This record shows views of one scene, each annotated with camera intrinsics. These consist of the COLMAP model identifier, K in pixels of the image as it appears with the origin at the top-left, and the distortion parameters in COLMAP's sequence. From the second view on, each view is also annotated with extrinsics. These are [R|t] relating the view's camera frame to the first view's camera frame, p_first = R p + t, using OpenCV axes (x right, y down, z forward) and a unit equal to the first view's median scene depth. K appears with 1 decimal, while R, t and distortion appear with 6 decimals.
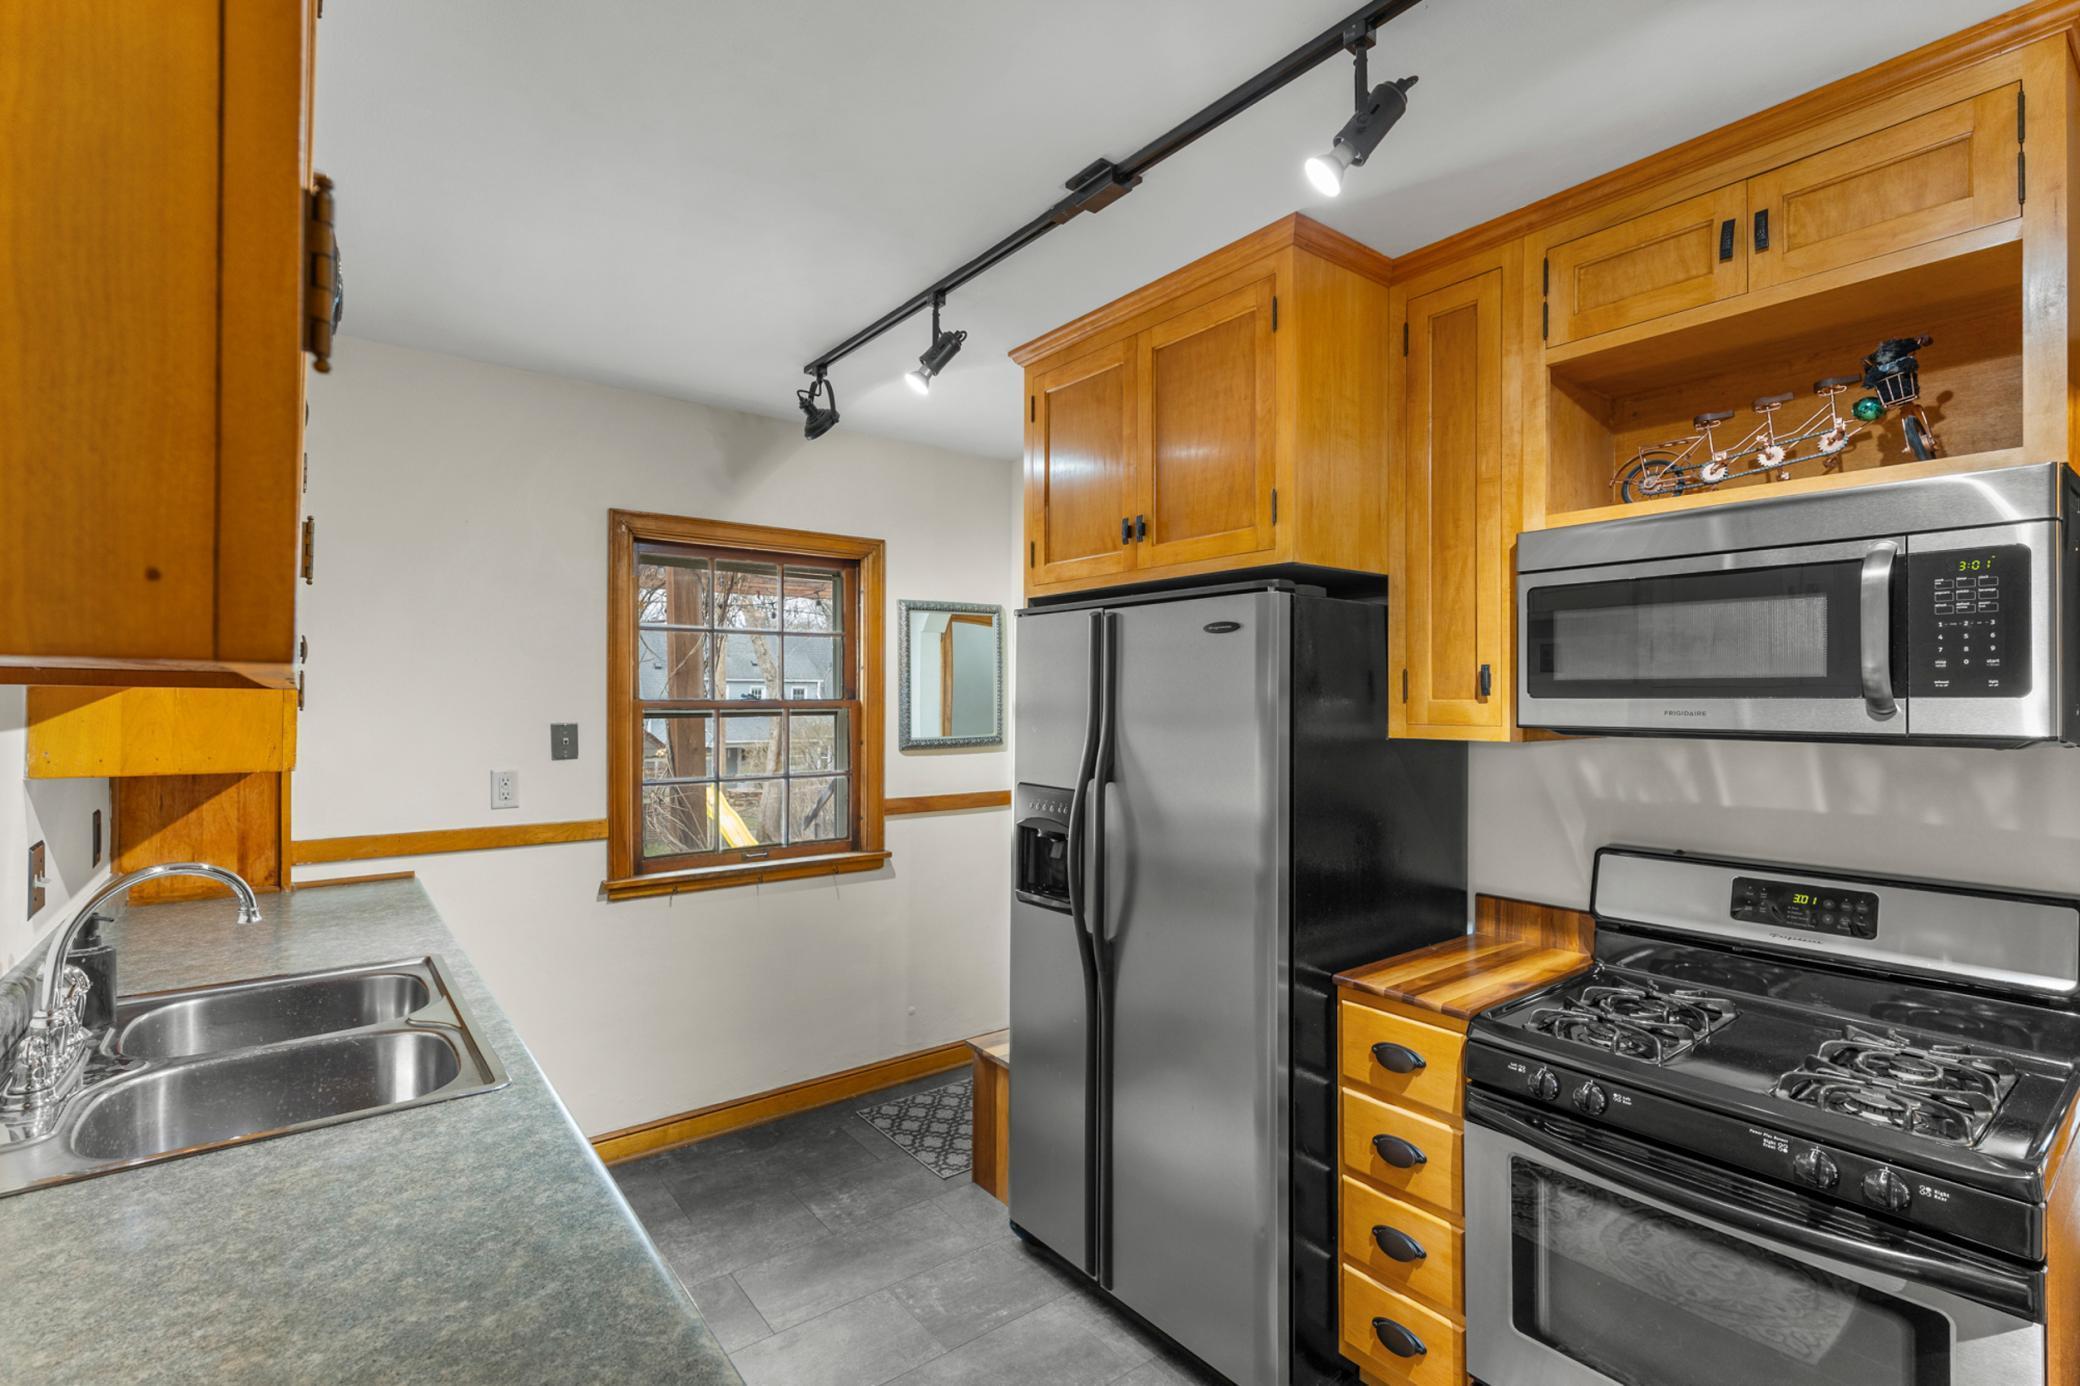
lens RADIAL K [[955.3, 0, 1037.0], [0, 955.3, 696.9], [0, 0, 1]] dist [-0.000443, 0.000489]
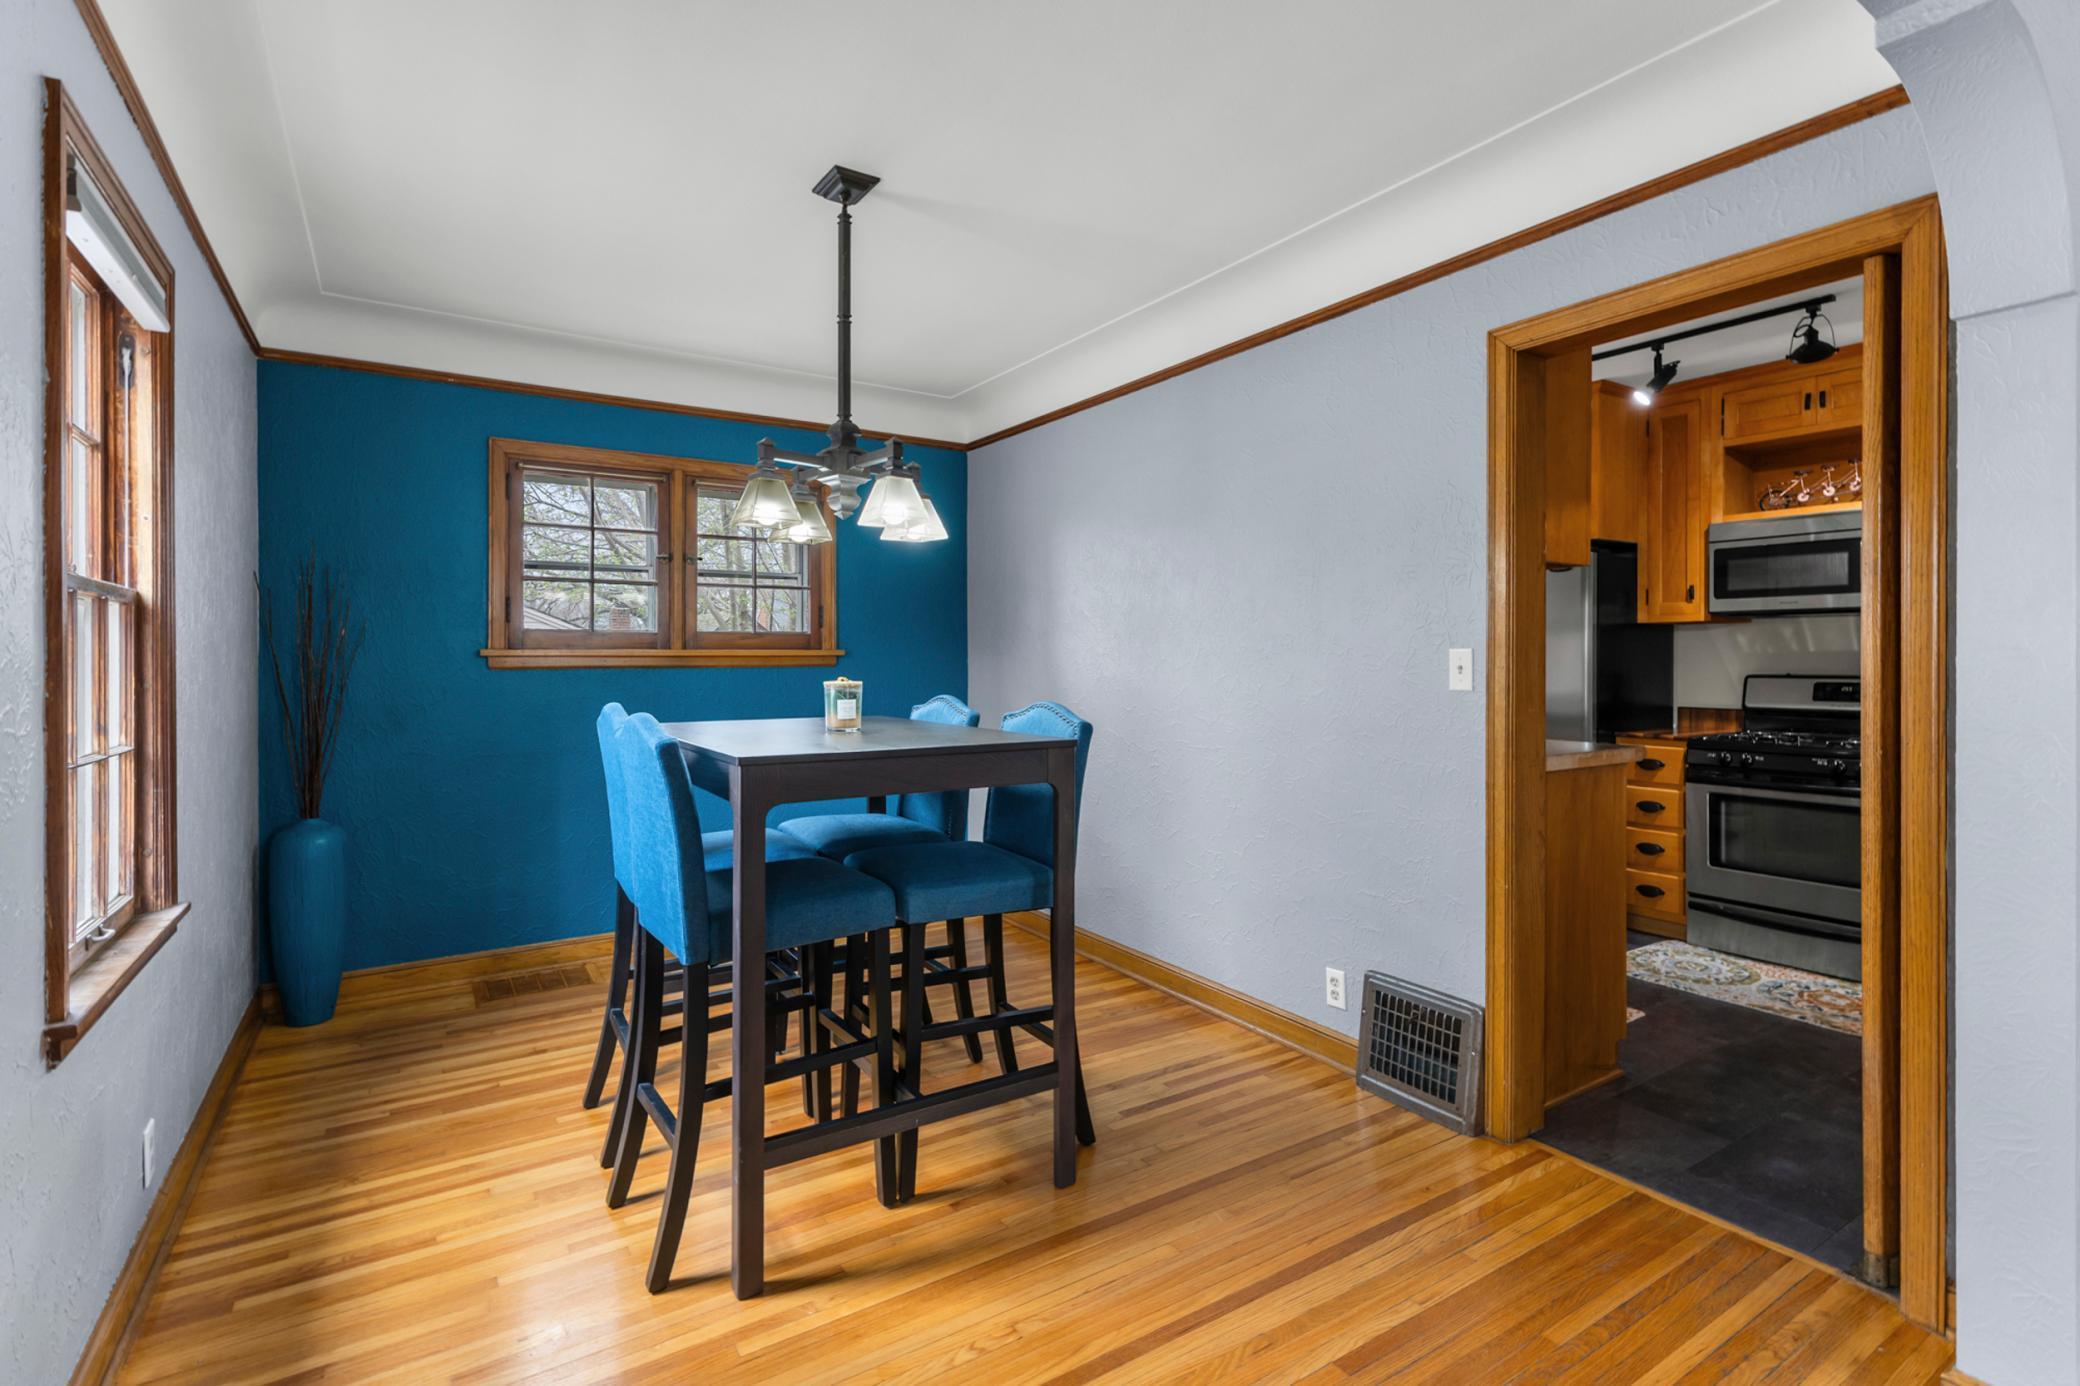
lens RADIAL K [[955.3, 0, 1039.4], [0, 955.3, 661.8], [0, 0, 1]] dist [-0.000443, 0.000489]
pose [[0.995846, -0.000278, -0.091054, -0.819901], [0.000692, 0.999990, 0.004513, 0.132034], [0.091052, -0.004557, 0.995836, -1.311754]]
